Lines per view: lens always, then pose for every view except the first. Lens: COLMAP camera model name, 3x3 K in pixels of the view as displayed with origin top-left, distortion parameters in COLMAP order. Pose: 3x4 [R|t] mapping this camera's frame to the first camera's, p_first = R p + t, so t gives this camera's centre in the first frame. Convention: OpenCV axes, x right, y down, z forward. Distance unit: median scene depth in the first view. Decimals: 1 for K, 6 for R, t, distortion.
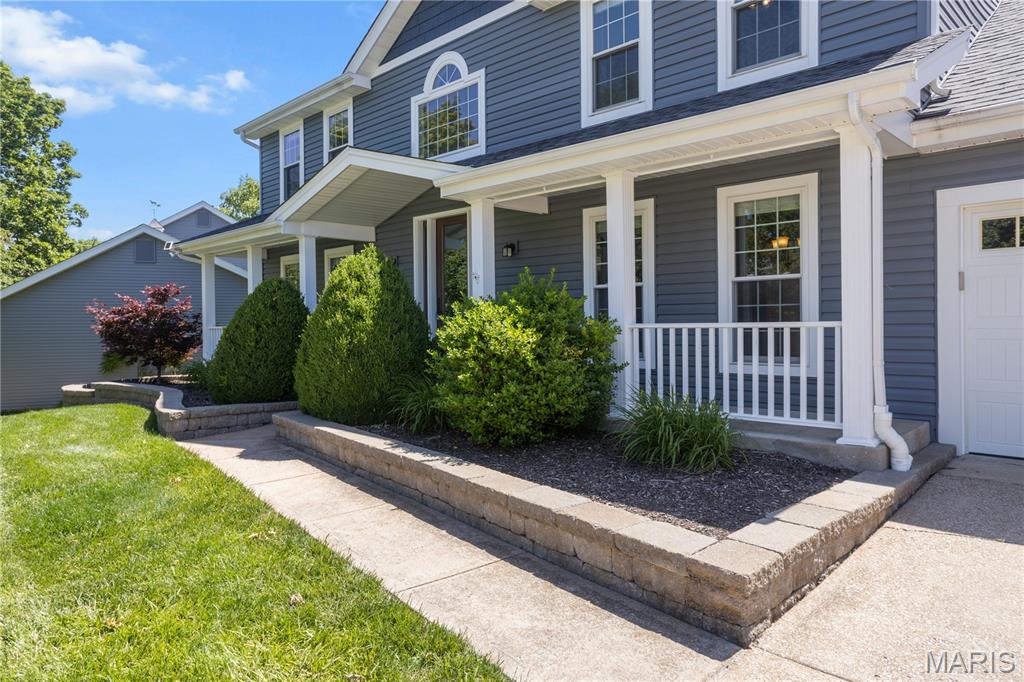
lens RADIAL K [[677.3, 0, 511.5], [0, 677.3, 337.5], [0, 0, 1]] dist [0.004612, 0.001120]
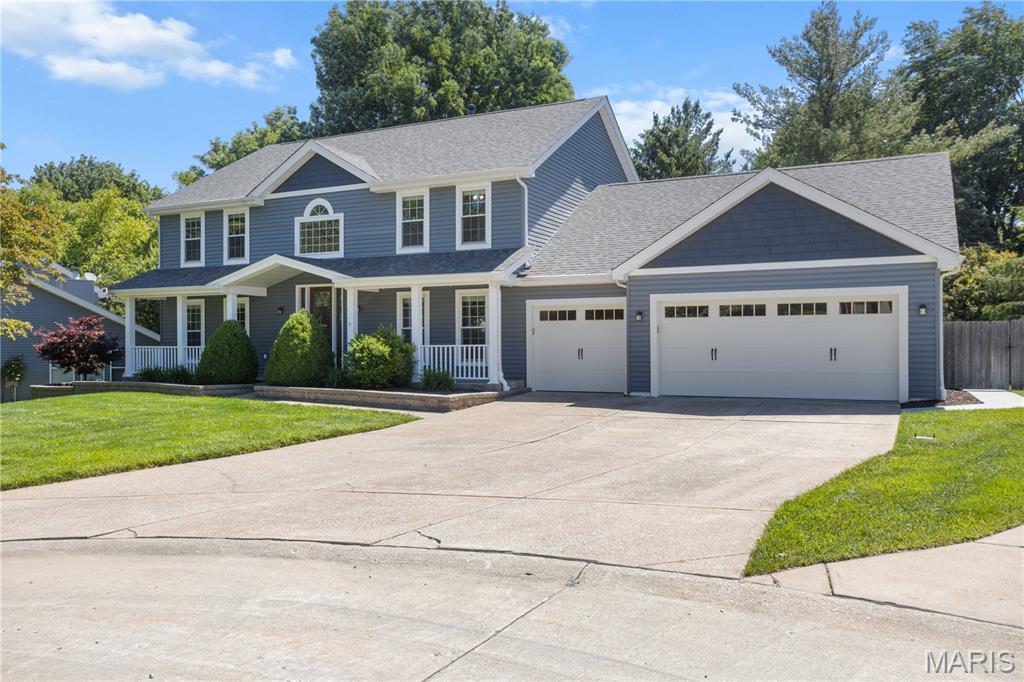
lens RADIAL K [[822.1, 0, 513.9], [0, 822.1, 338.6], [0, 0, 1]] dist [-0.008131, -0.005234]
pose [[0.952338, 0.011602, 0.304826, -0.394241], [-0.000301, 0.999312, -0.037096, 0.063549], [-0.305046, 0.035236, 0.951686, -1.868346]]
